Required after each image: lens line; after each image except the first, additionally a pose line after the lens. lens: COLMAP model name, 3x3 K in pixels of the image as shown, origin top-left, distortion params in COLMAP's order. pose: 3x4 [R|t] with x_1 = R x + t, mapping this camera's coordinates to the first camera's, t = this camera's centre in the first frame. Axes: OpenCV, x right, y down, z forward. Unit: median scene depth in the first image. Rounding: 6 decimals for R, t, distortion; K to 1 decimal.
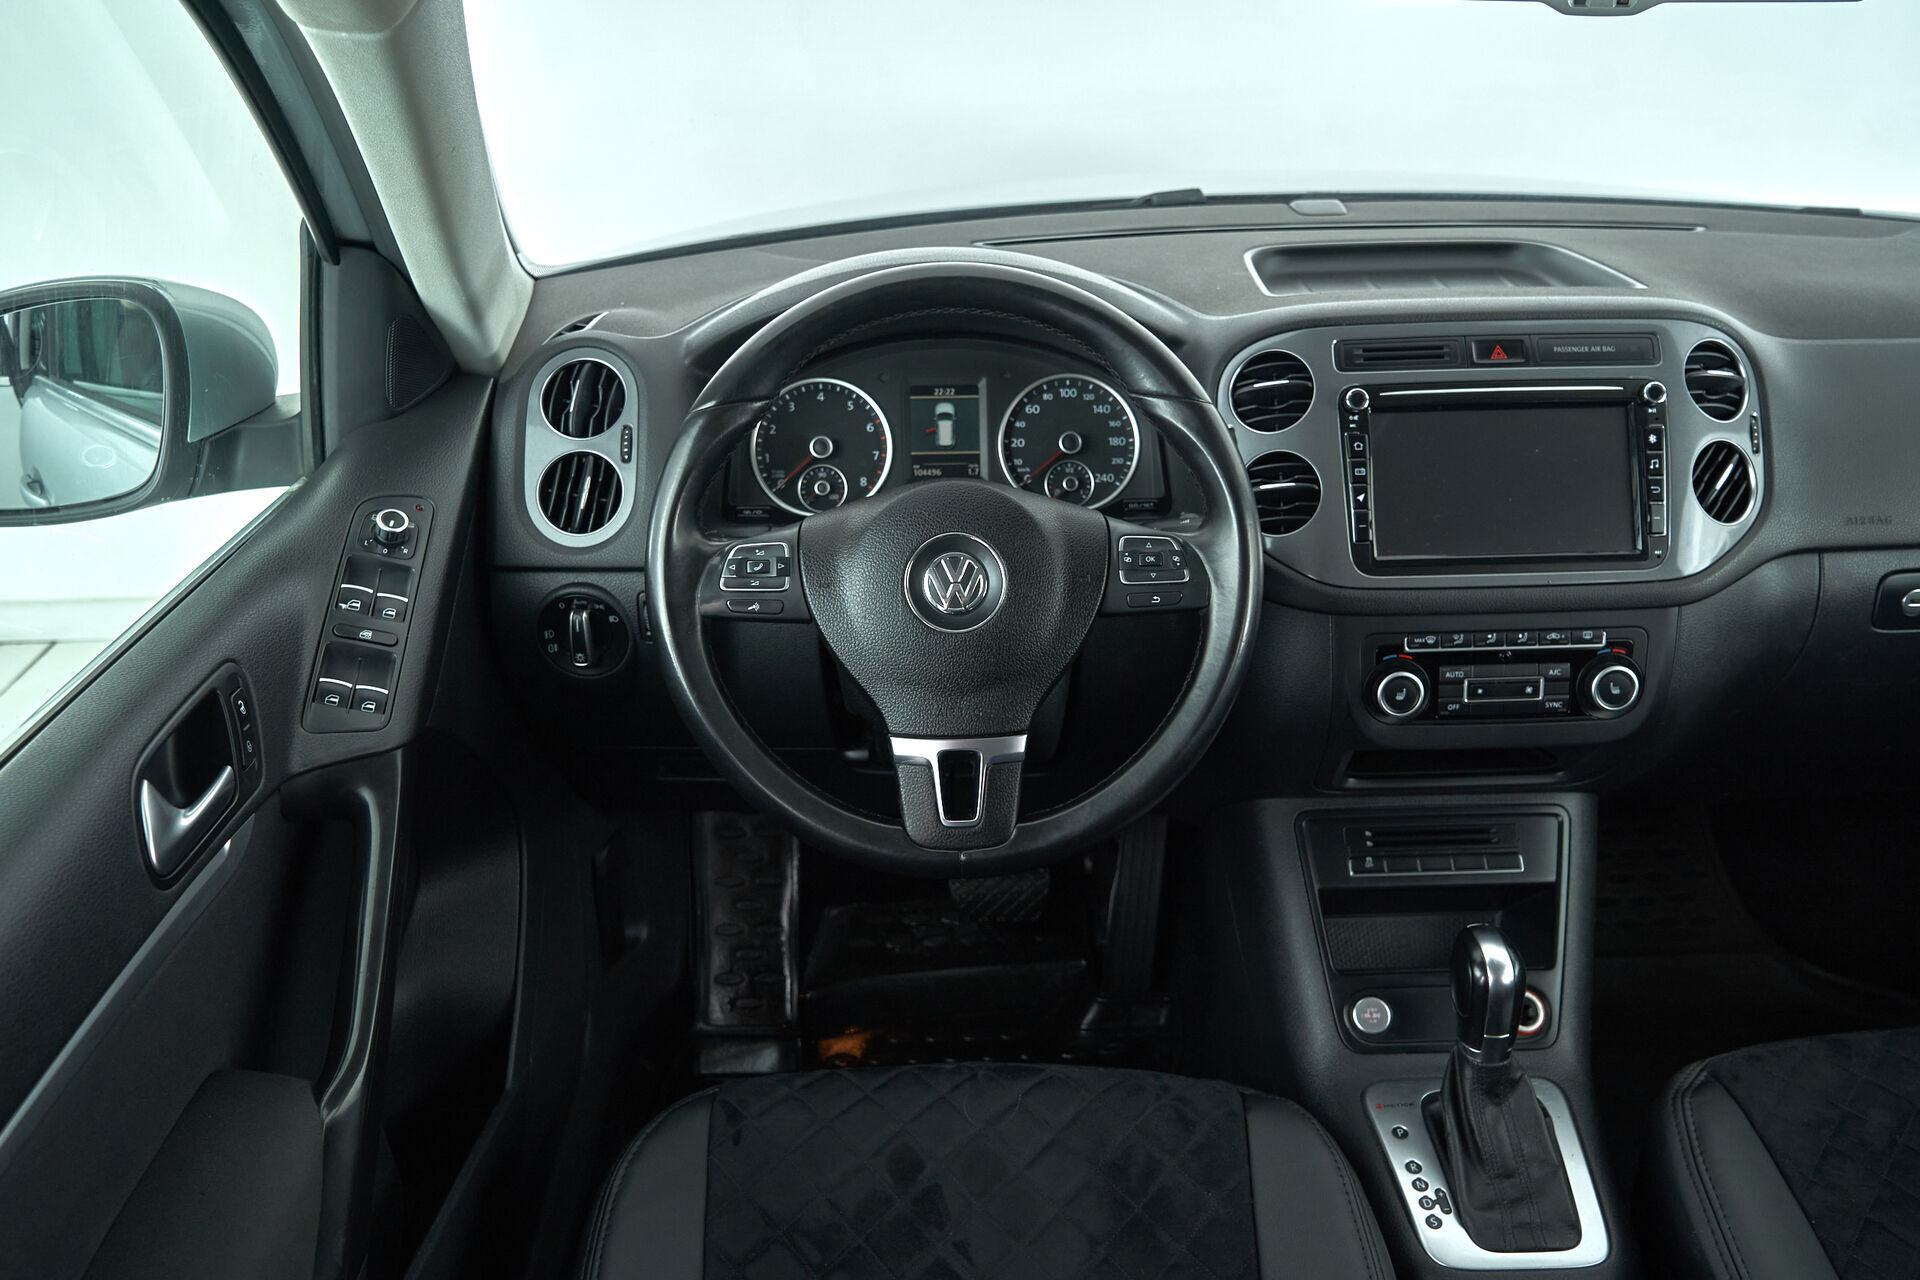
lens RADIAL K [[1566.4, 0, 955.3], [0, 1566.4, 639.6], [0, 0, 1]] dist [-0.001100, 0.004380]
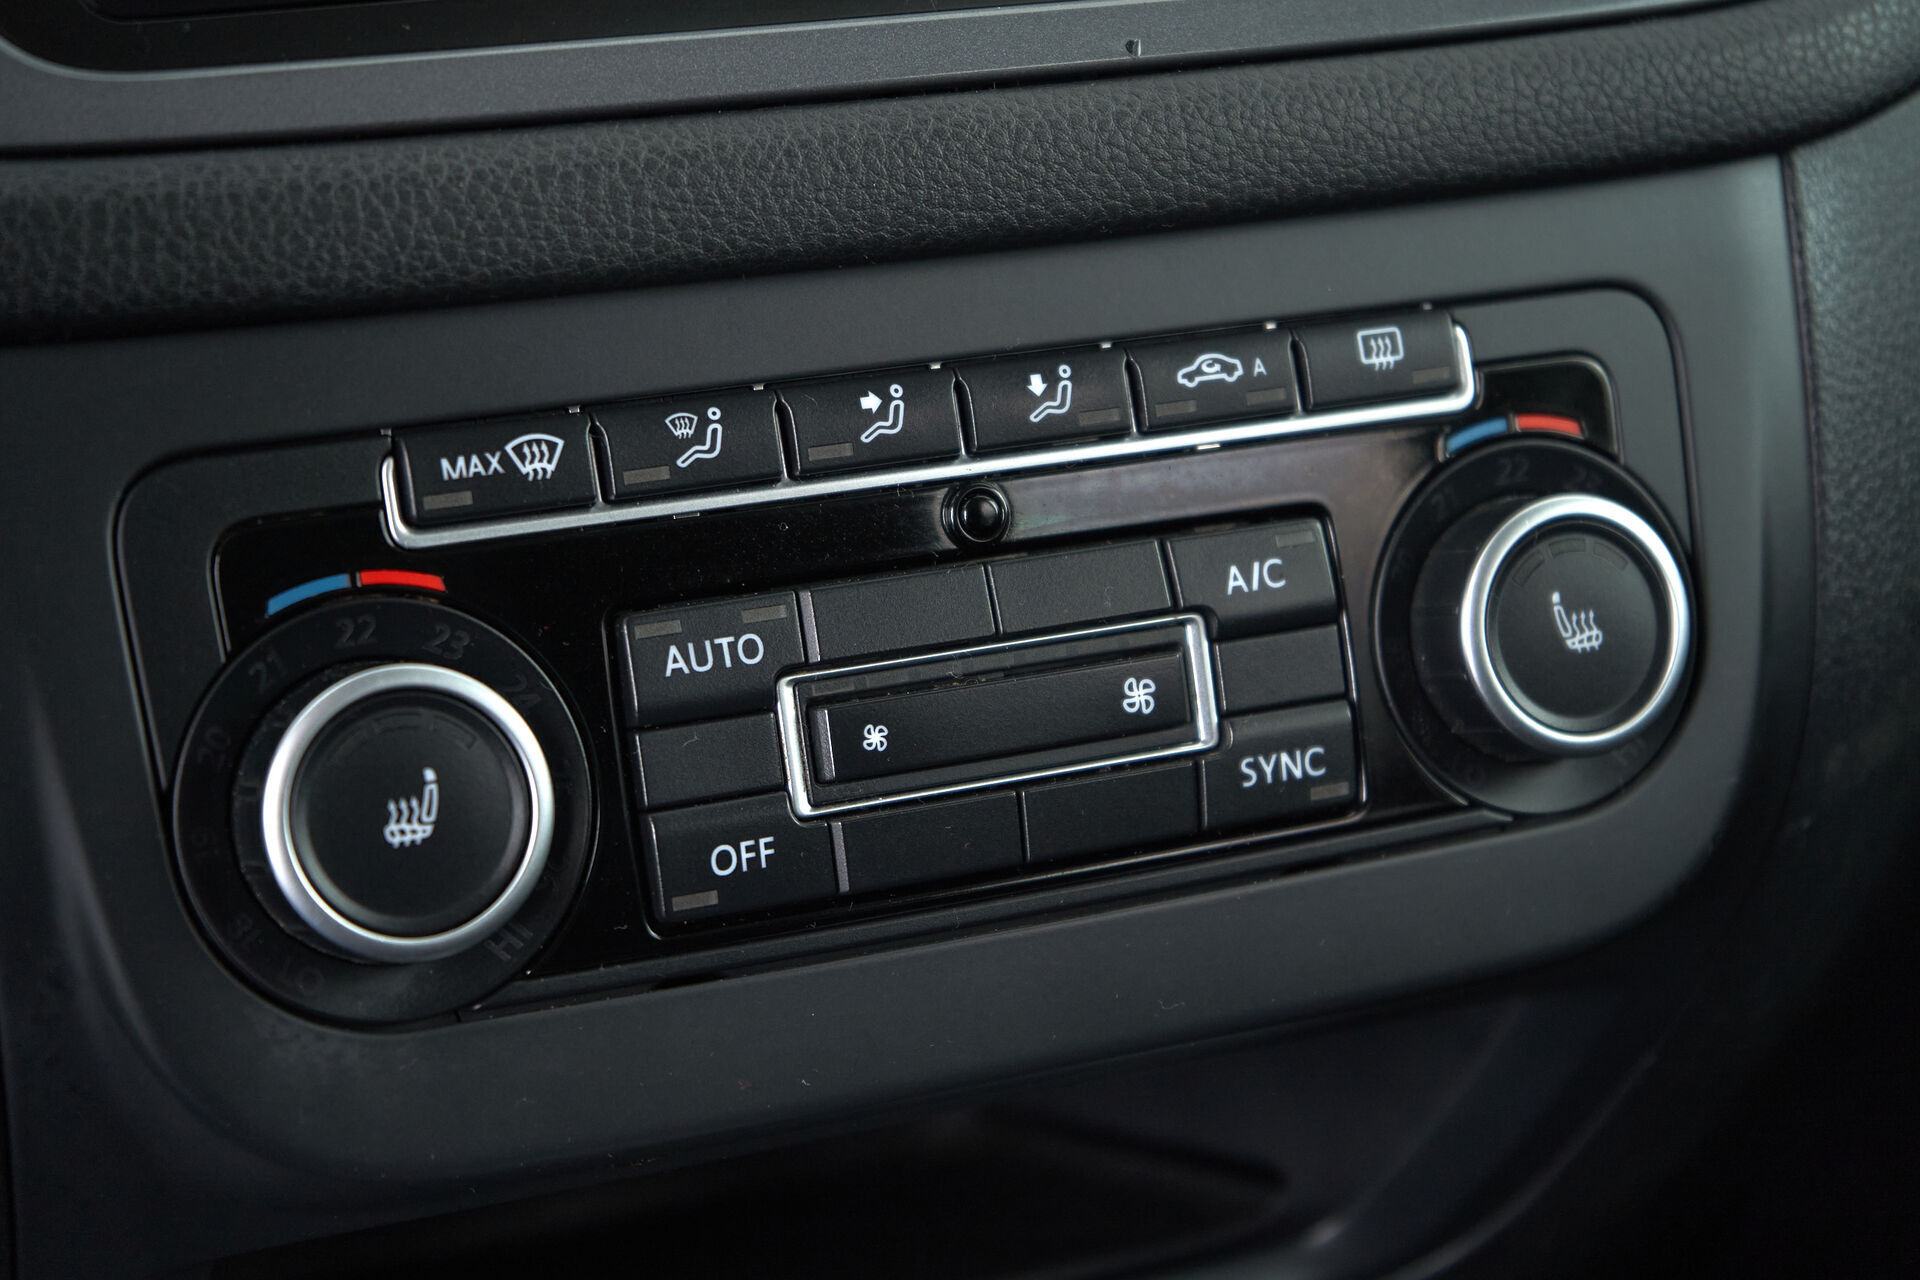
lens RADIAL K [[3940.7, 0, 978.8], [0, 3940.7, 723.5], [0, 0, 1]] dist [0.052210, 0.000000]
pose [[0.914576, -0.122212, 0.385505, 0.185154], [0.183411, 0.974920, -0.126059, 0.086367], [-0.360431, 0.185996, 0.914054, 0.616938]]
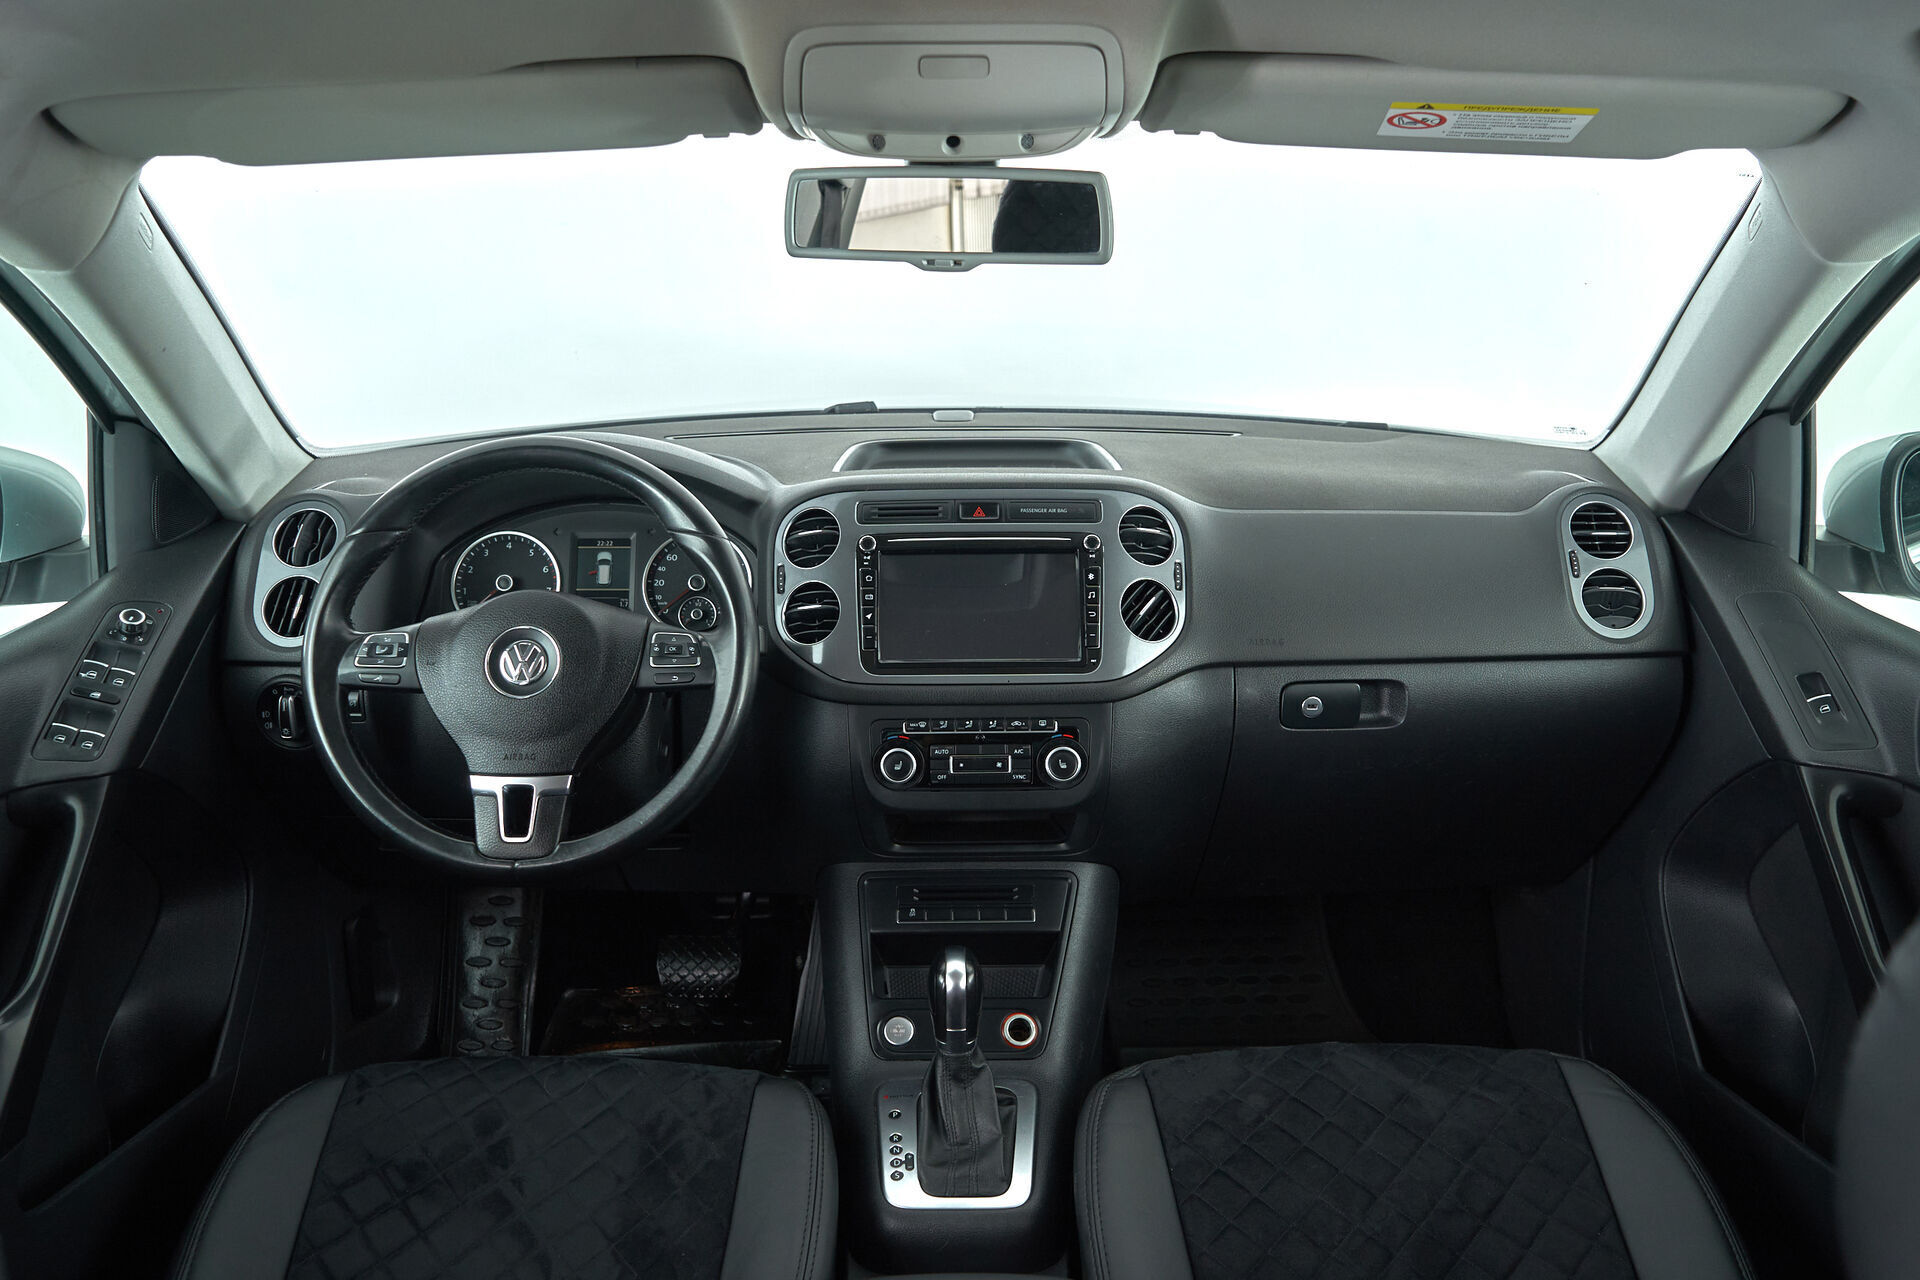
lens RADIAL K [[1566.4, 0, 961.9], [0, 1566.4, 637.4], [0, 0, 1]] dist [-0.001100, 0.004380]
pose [[0.999789, 0.015753, -0.013159, 0.352488], [-0.017537, 0.988712, -0.148795, 0.122523], [0.010667, 0.148995, 0.988780, -0.308888]]
